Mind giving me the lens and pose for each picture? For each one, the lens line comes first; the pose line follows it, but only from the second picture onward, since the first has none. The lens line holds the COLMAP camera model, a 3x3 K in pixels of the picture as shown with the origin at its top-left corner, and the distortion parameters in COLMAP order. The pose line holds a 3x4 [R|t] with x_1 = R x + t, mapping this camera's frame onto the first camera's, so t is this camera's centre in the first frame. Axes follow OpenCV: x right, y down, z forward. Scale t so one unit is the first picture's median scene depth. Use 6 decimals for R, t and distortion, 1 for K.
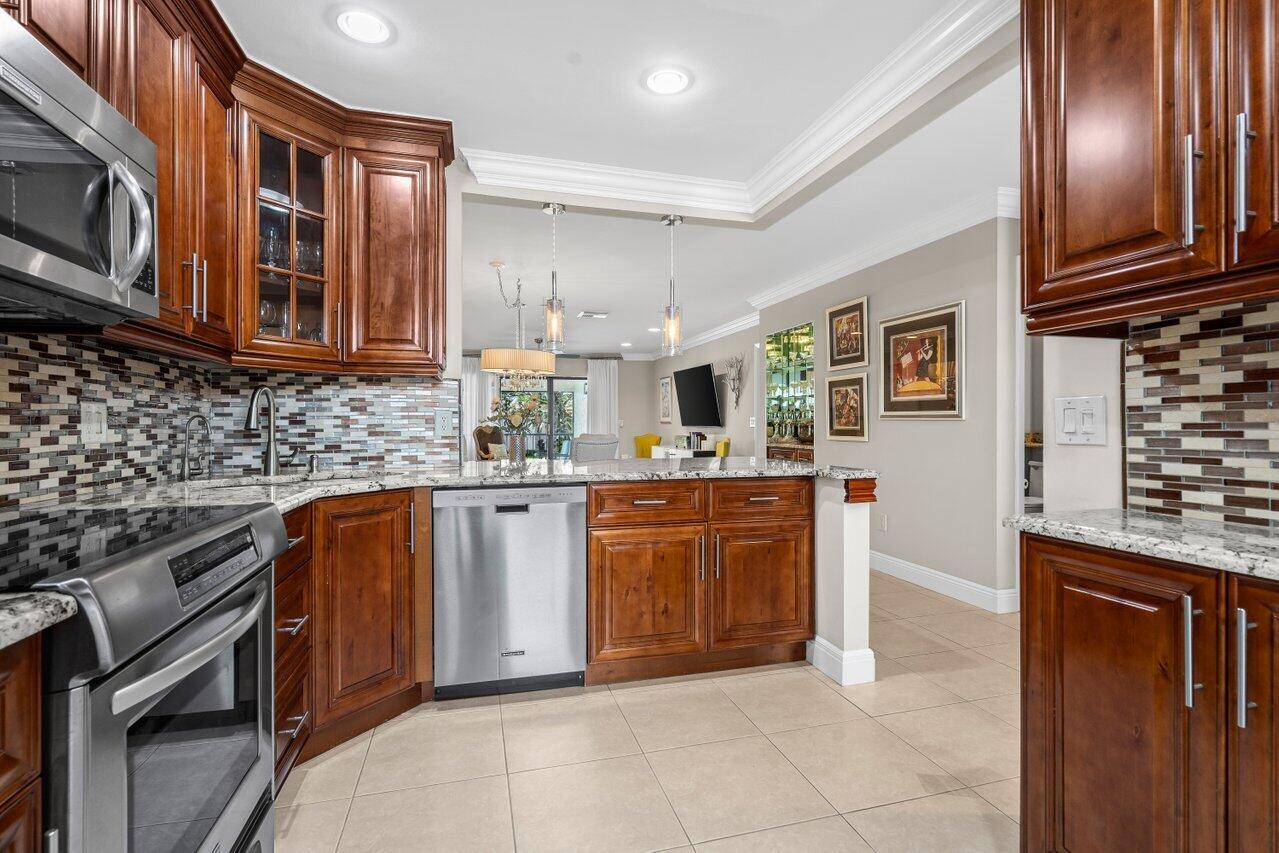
lens RADIAL K [[585.8, 0, 589.7], [0, 585.8, 422.1], [0, 0, 1]] dist [-0.001954, 0.002117]
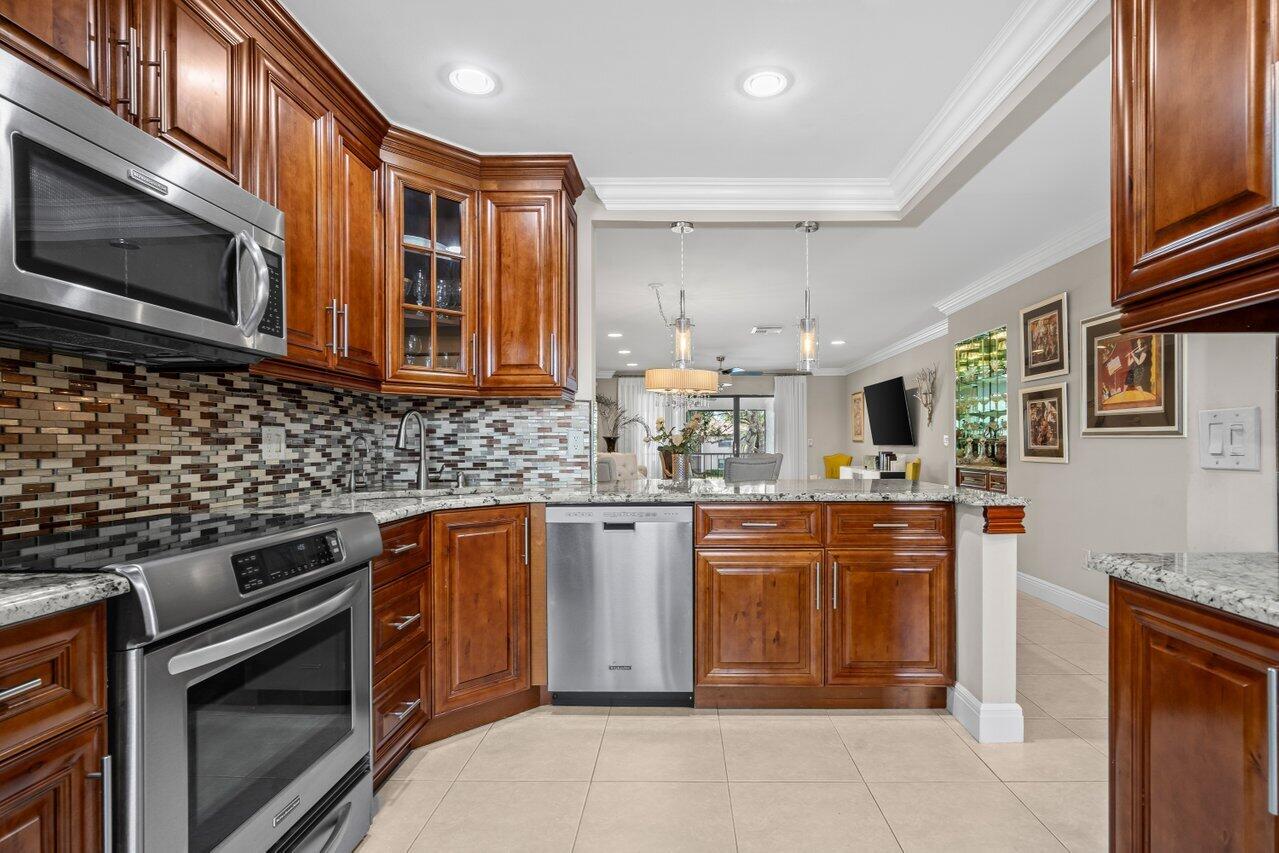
lens RADIAL K [[585.8, 0, 617.0], [0, 585.8, 443.9], [0, 0, 1]] dist [-0.001954, 0.002117]
pose [[0.963448, -0.001383, -0.267891, 0.135610], [0.002607, 0.999988, 0.004213, -0.000508], [0.267882, -0.004758, 0.963440, 0.012646]]
